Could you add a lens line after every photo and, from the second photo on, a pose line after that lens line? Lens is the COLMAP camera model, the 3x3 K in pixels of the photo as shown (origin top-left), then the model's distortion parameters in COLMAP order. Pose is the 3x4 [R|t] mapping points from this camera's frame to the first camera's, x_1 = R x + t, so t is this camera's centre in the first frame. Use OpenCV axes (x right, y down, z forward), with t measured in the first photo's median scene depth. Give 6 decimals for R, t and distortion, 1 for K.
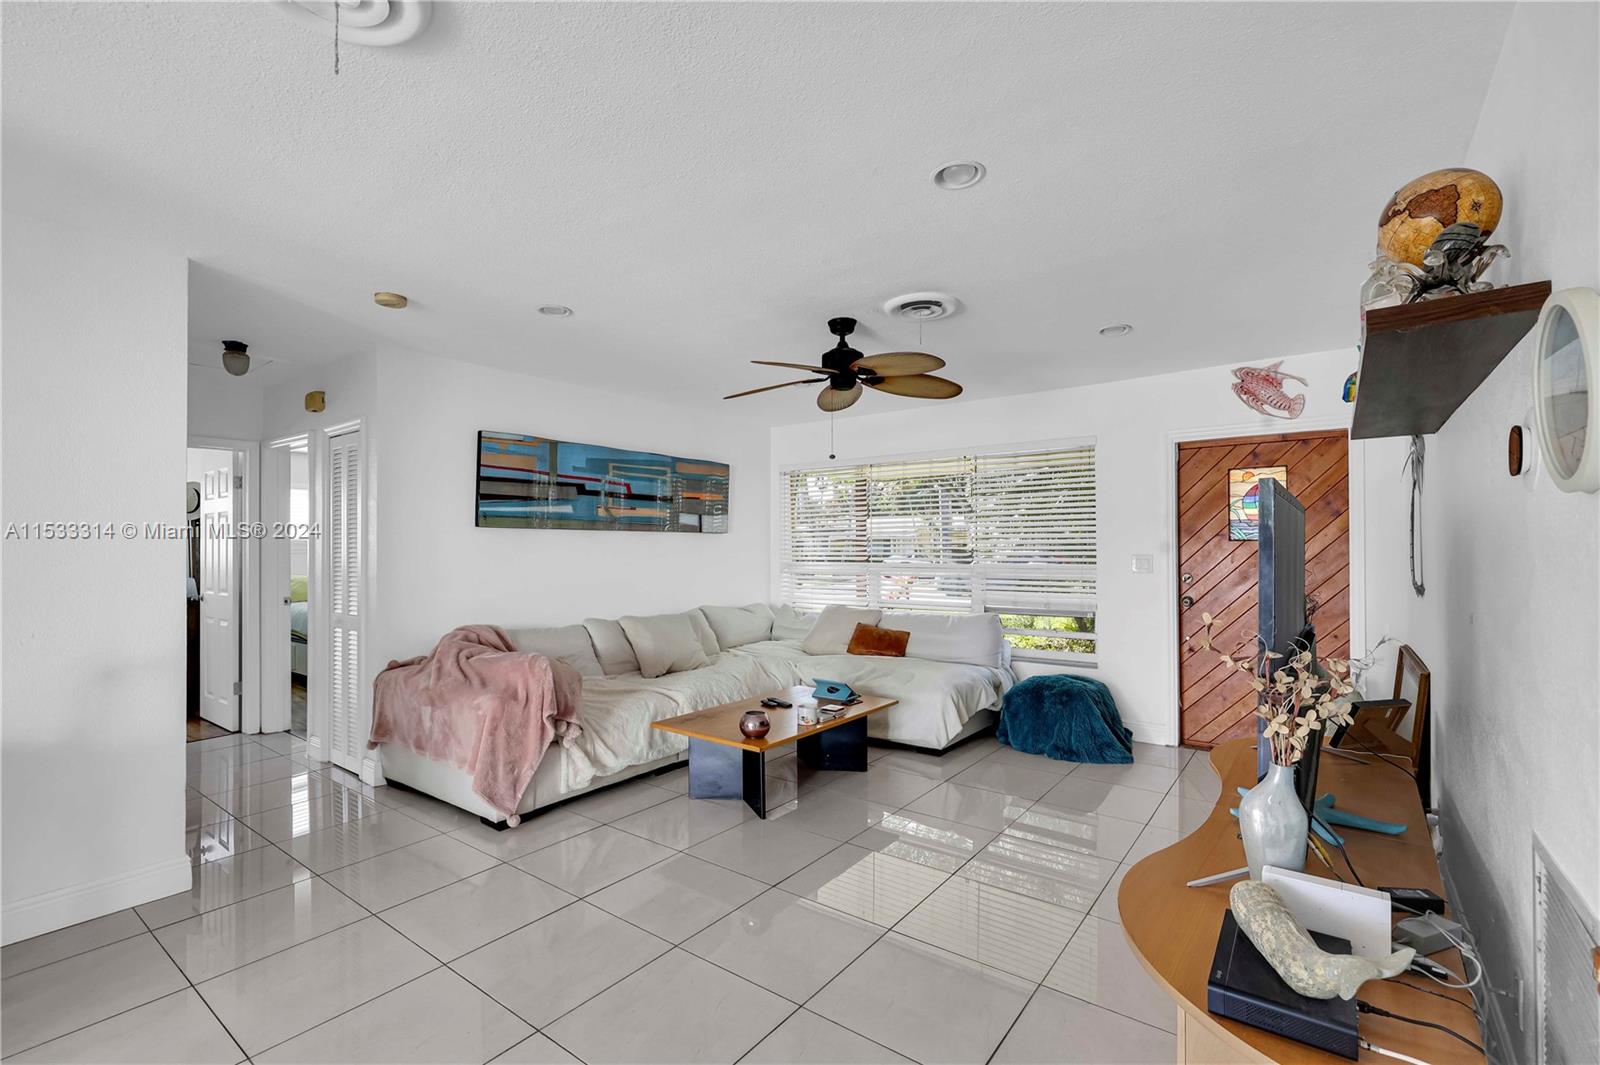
lens RADIAL K [[707.8, 0, 800.8], [0, 707.8, 544.2], [0, 0, 1]] dist [0.000867, 0.000070]
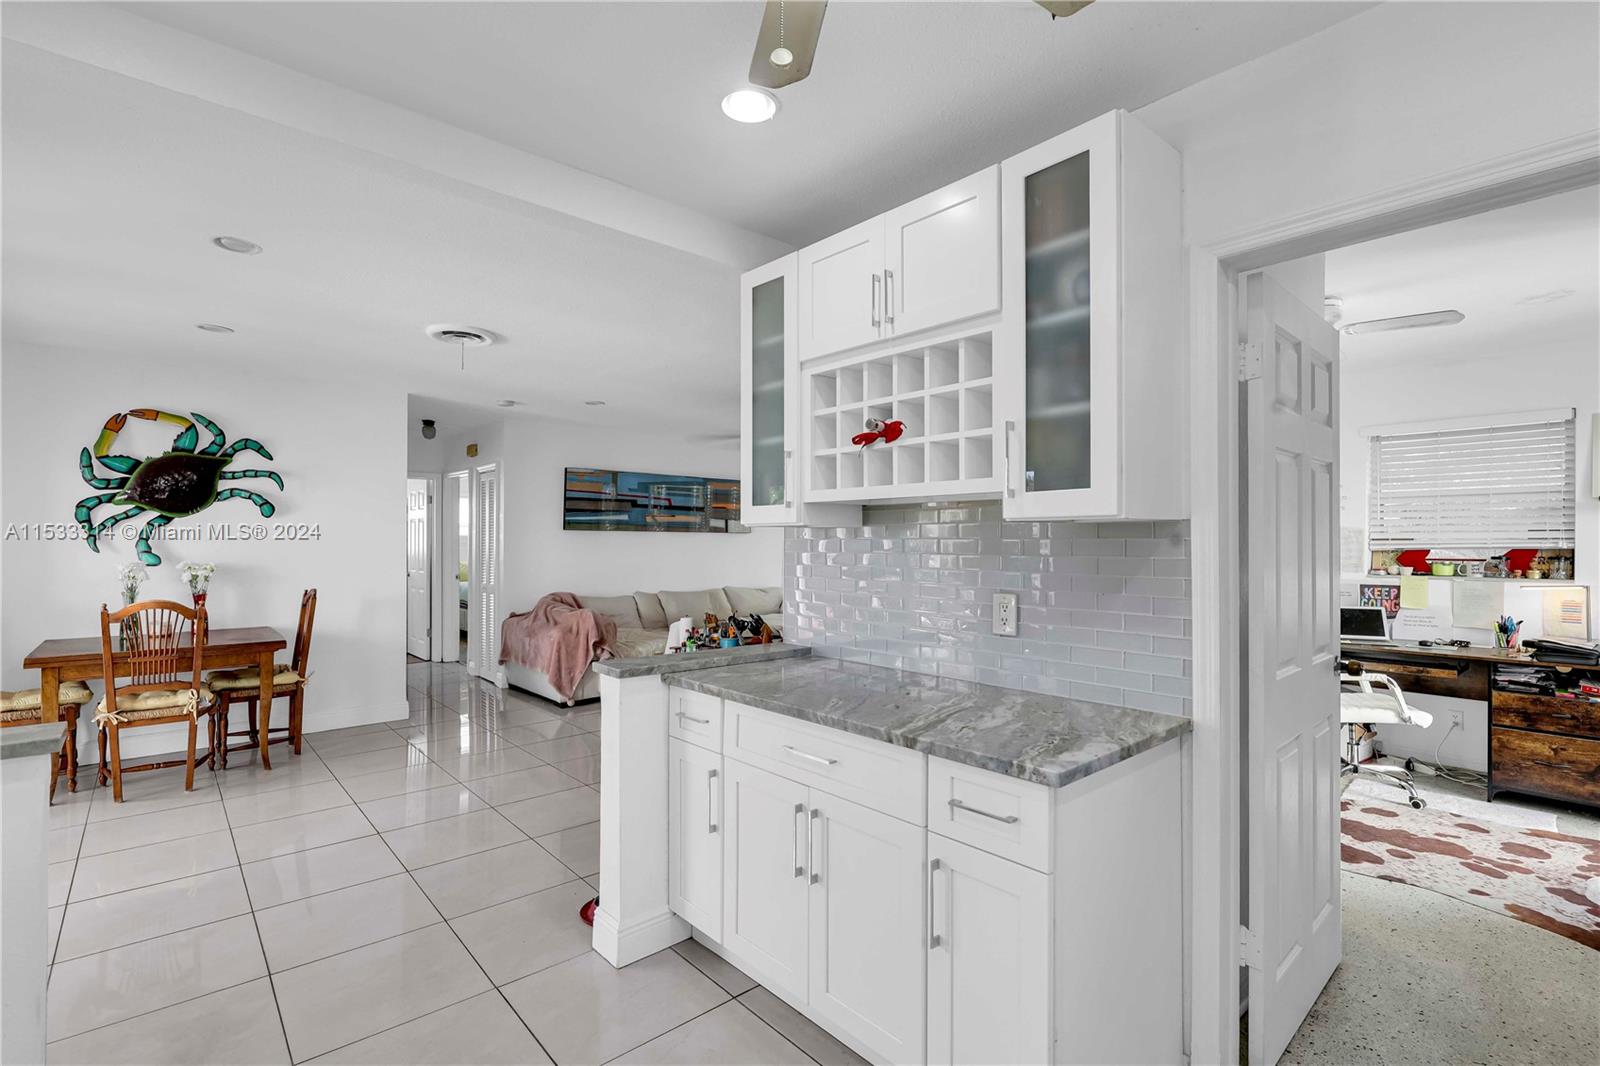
lens RADIAL K [[735.3, 0, 798.8], [0, 735.3, 539.8], [0, 0, 1]] dist [0.000005, 0.000267]
pose [[0.979019, 0.004356, -0.203721, 0.369867], [-0.004008, 0.999990, 0.002117, -0.008094], [0.203728, -0.001256, 0.979027, -0.468368]]
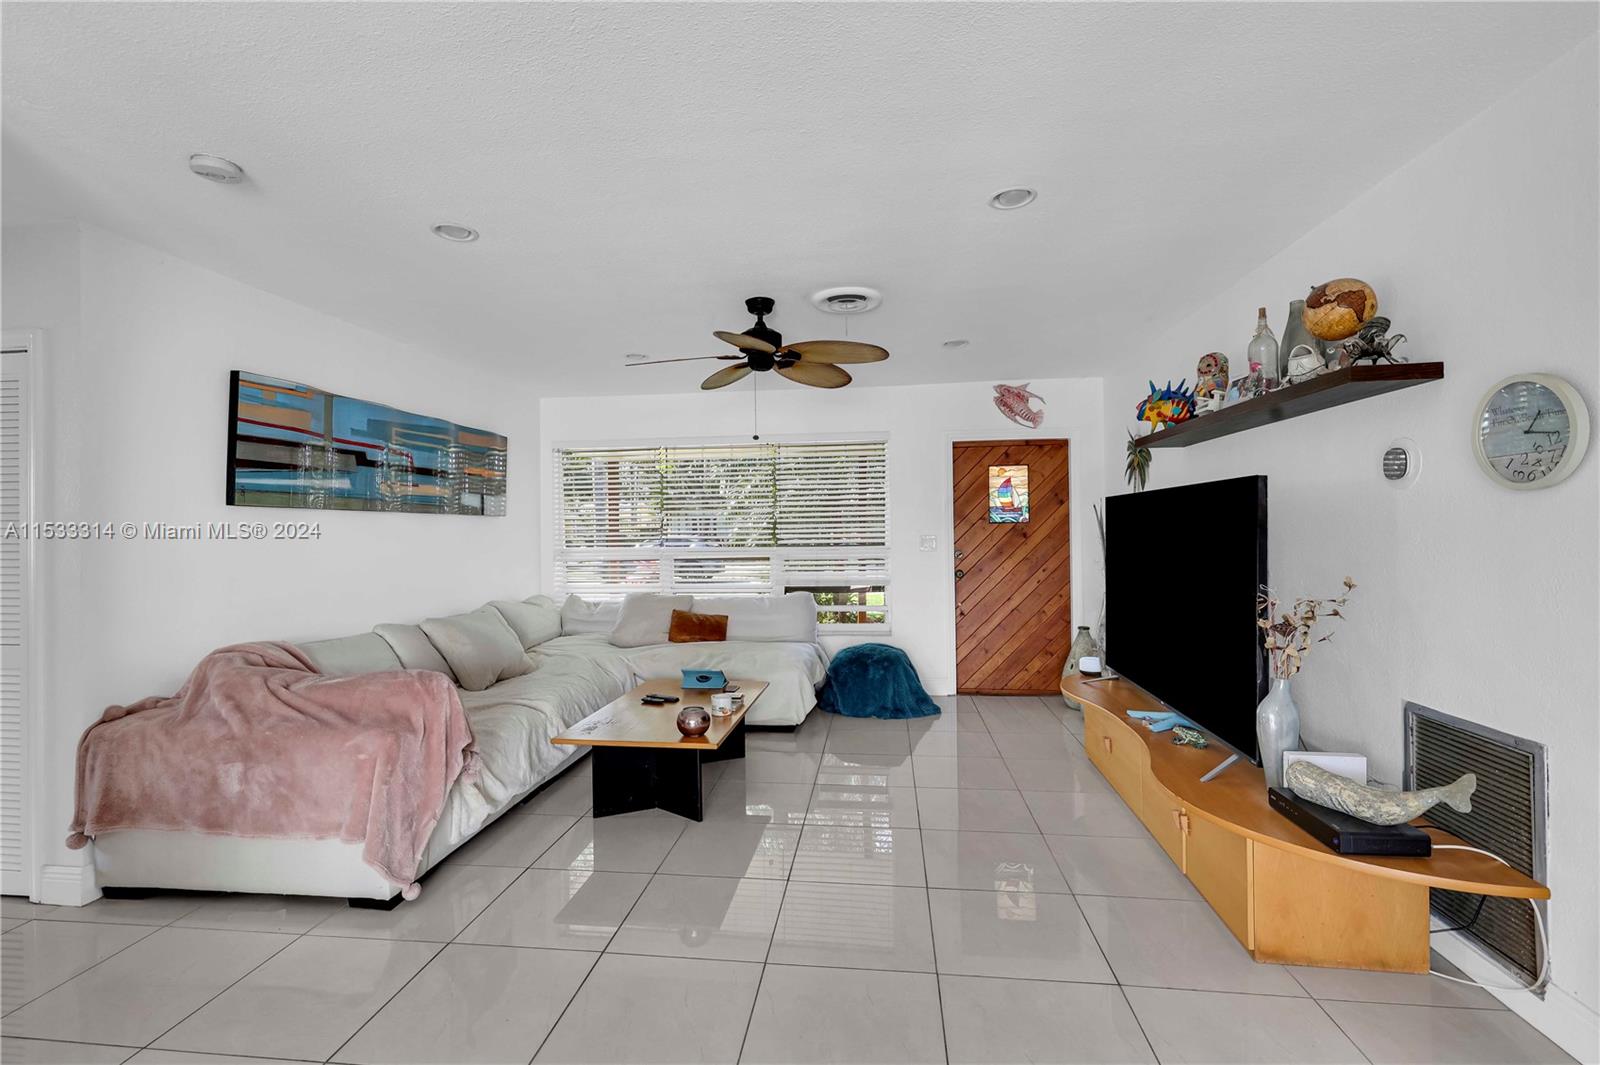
lens RADIAL K [[712.9, 0, 797.1], [0, 712.9, 526.4], [0, 0, 1]] dist [0.001178, 0.000124]
pose [[0.864810, -0.003901, 0.502084, -0.320198], [0.006136, 0.999977, -0.002799, 0.002003], [-0.502062, 0.005501, 0.864814, 0.093643]]
